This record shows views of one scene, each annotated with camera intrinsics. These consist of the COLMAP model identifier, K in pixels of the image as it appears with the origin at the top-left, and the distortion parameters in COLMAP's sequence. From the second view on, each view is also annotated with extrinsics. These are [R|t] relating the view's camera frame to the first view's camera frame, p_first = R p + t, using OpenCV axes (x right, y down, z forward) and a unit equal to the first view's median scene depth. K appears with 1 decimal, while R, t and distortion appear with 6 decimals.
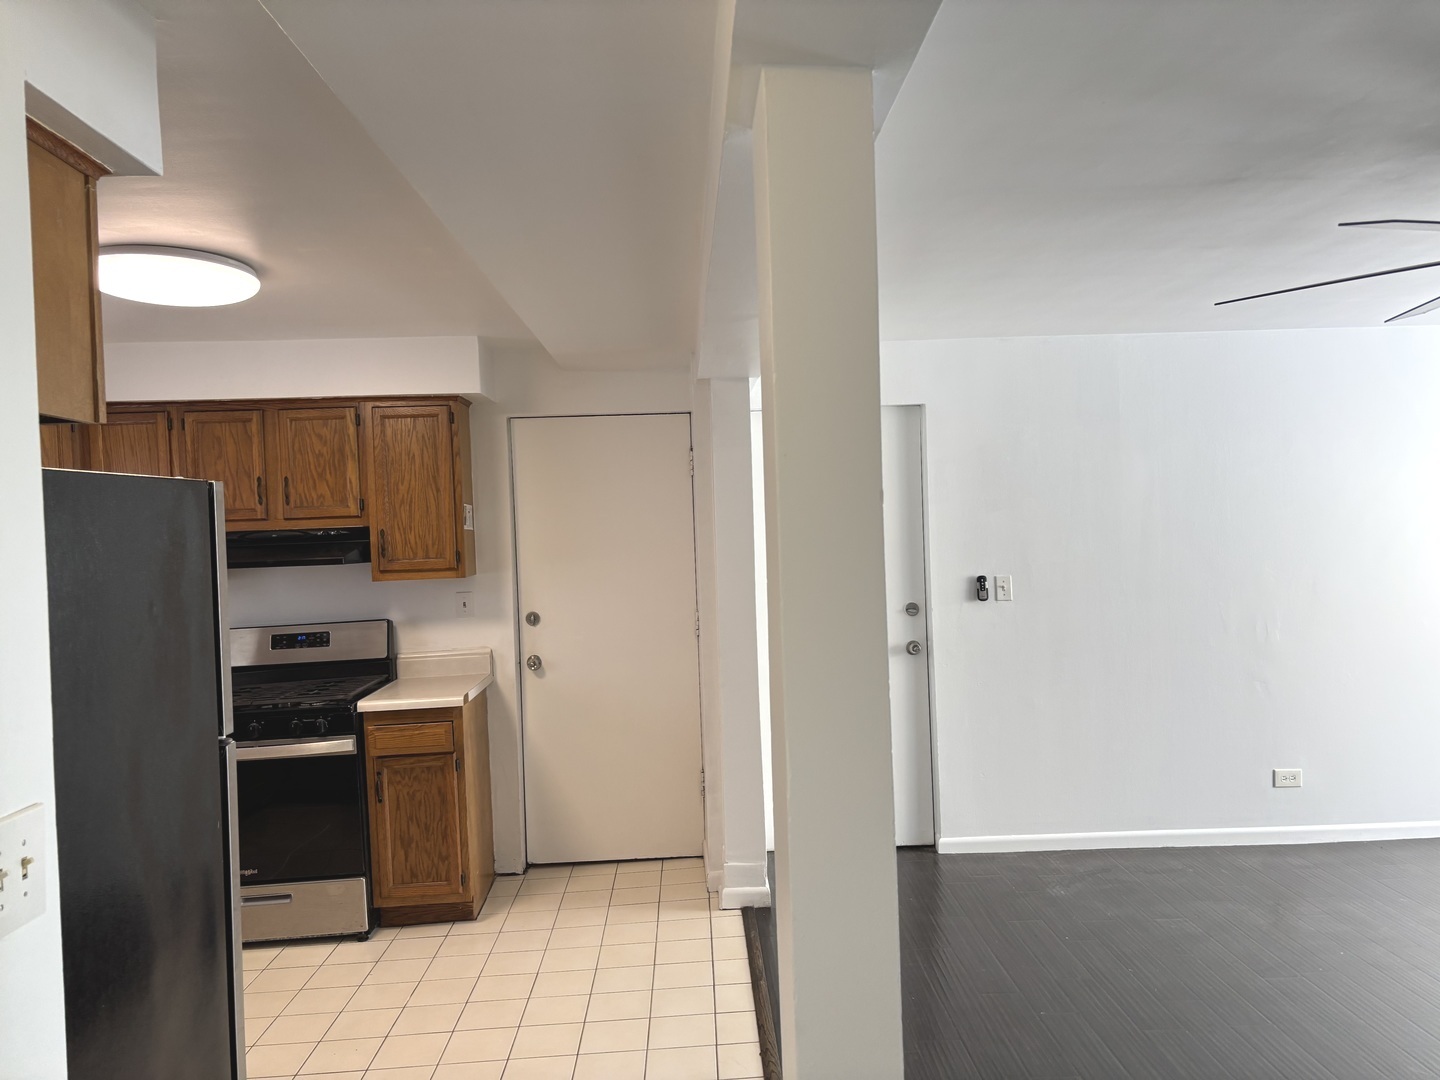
lens RADIAL K [[1083.3, 0, 736.3], [0, 1083.3, 545.9], [0, 0, 1]] dist [0.054419, -0.065707]
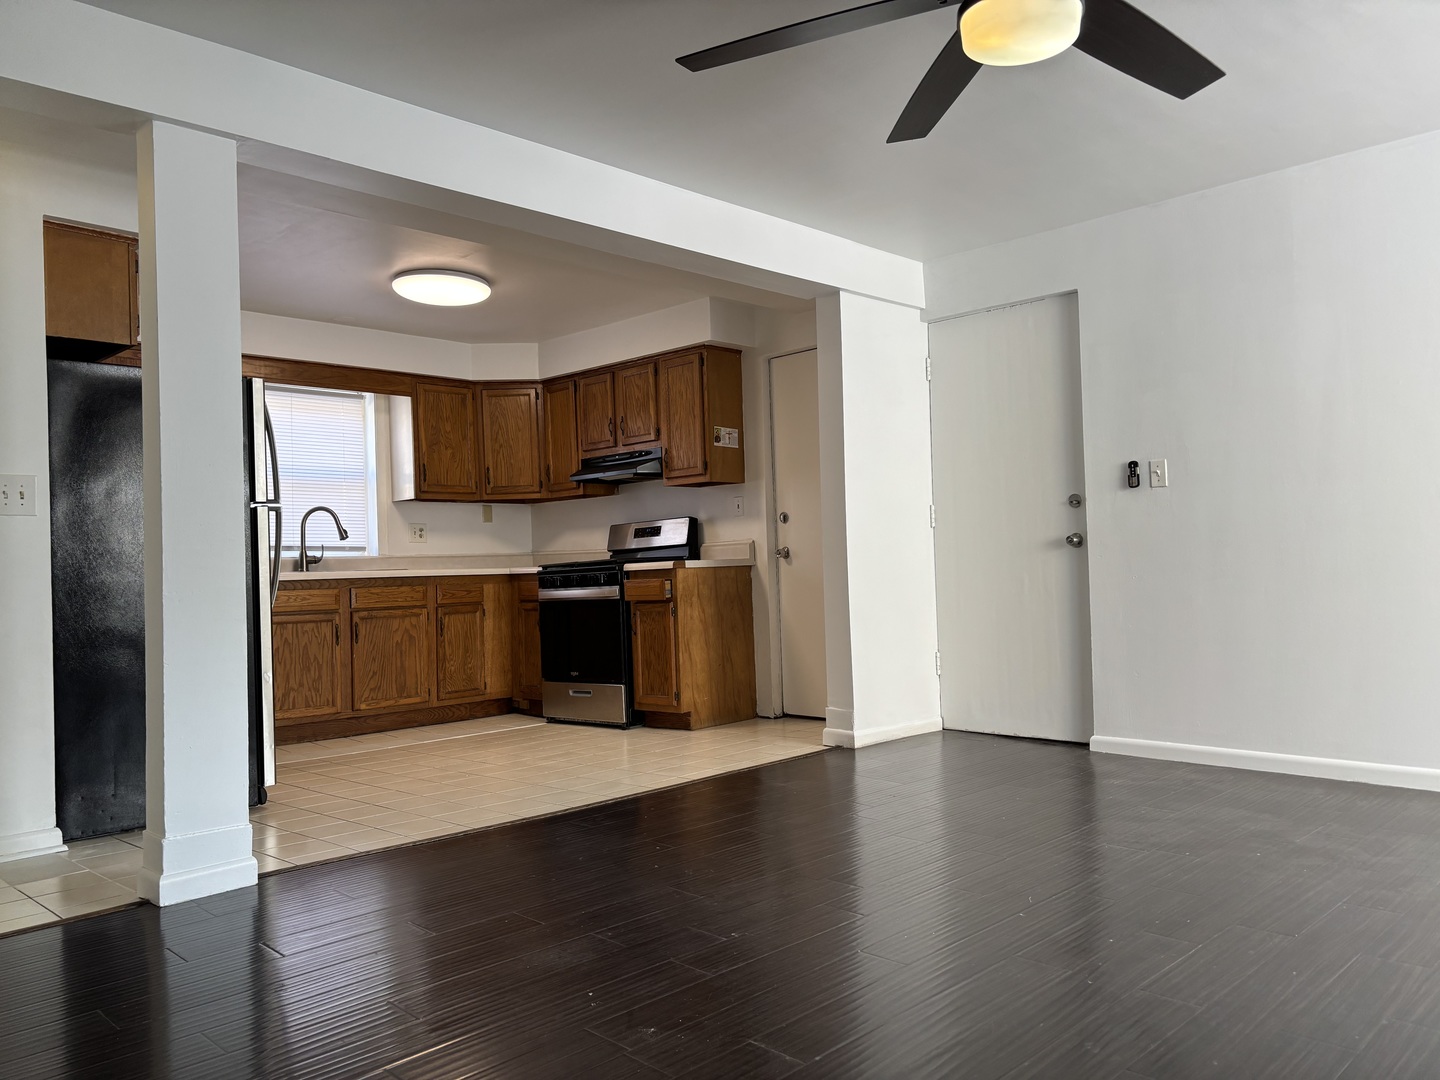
lens RADIAL K [[1083.3, 0, 724.2], [0, 1083.3, 548.4], [0, 0, 1]] dist [0.054419, -0.065707]
pose [[0.684550, -0.000657, -0.728966, 0.714010], [-0.008053, 0.999932, -0.008463, 0.120836], [0.728922, 0.011664, 0.684498, 0.102829]]
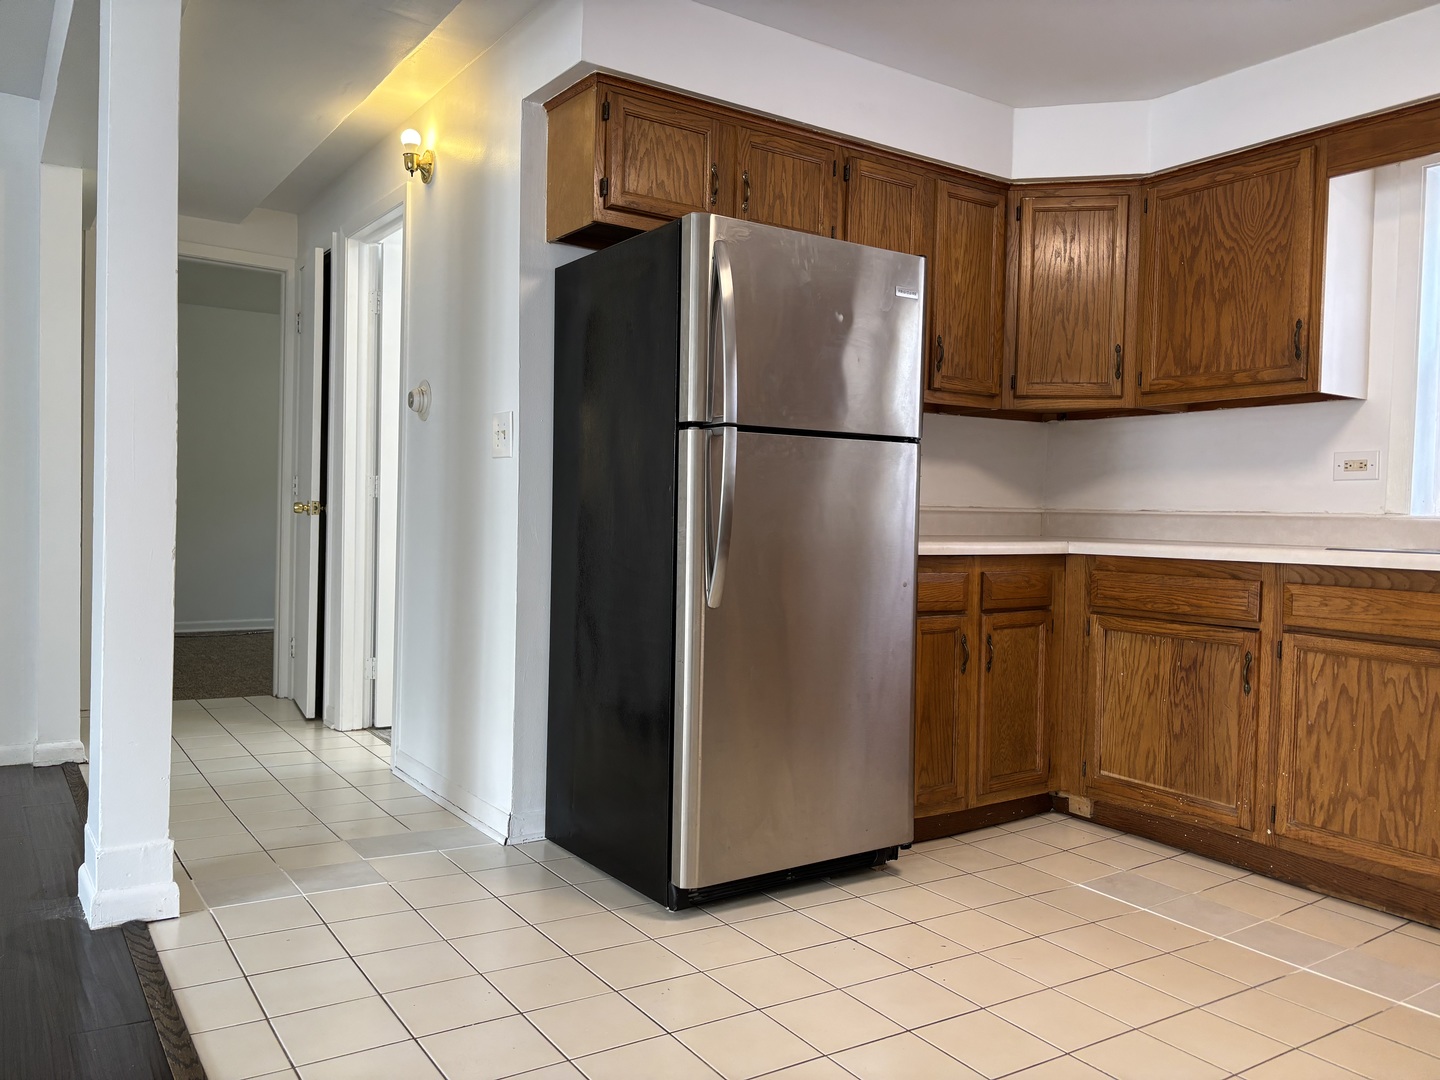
lens RADIAL K [[1083.3, 0, 720.6], [0, 1083.3, 542.0], [0, 0, 1]] dist [0.054419, -0.065707]
pose [[-0.845709, 0.024573, -0.533078, 0.068392], [-0.010836, 0.997942, 0.063193, 0.103250], [0.533534, 0.059220, -0.843703, 0.918155]]
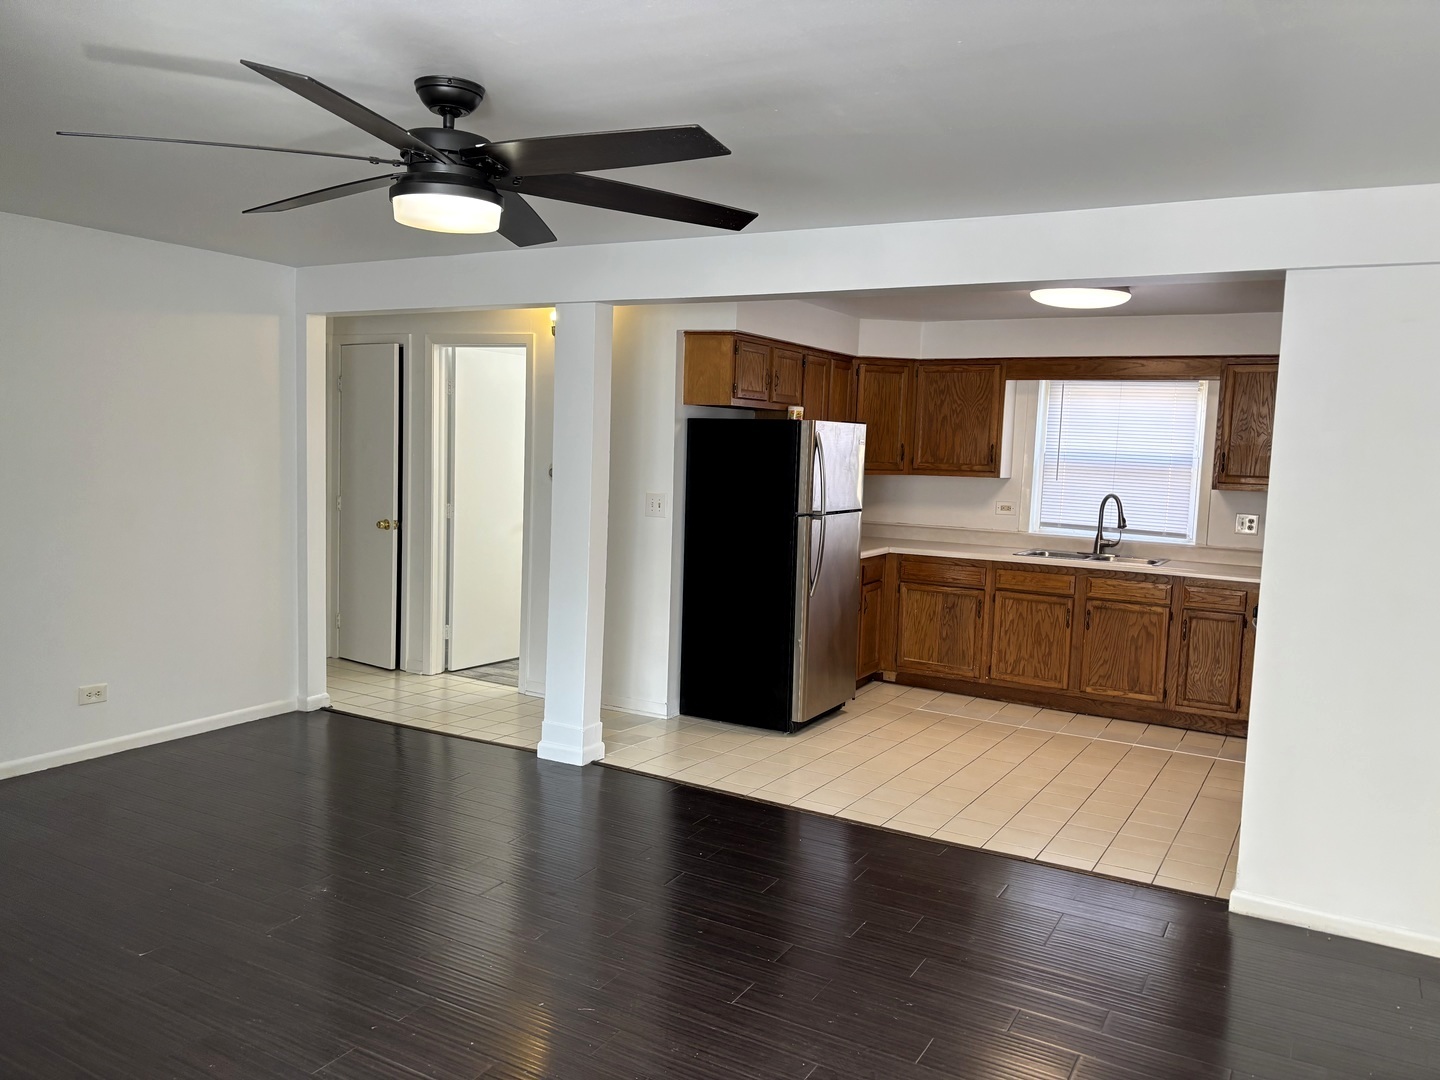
lens RADIAL K [[1083.3, 0, 724.9], [0, 1083.3, 543.0], [0, 0, 1]] dist [0.054419, -0.065707]
pose [[-0.524858, 0.087549, -0.846675, 0.854977], [-0.038660, 0.991218, 0.126461, -0.038253], [0.850311, 0.099107, -0.516864, 0.992606]]
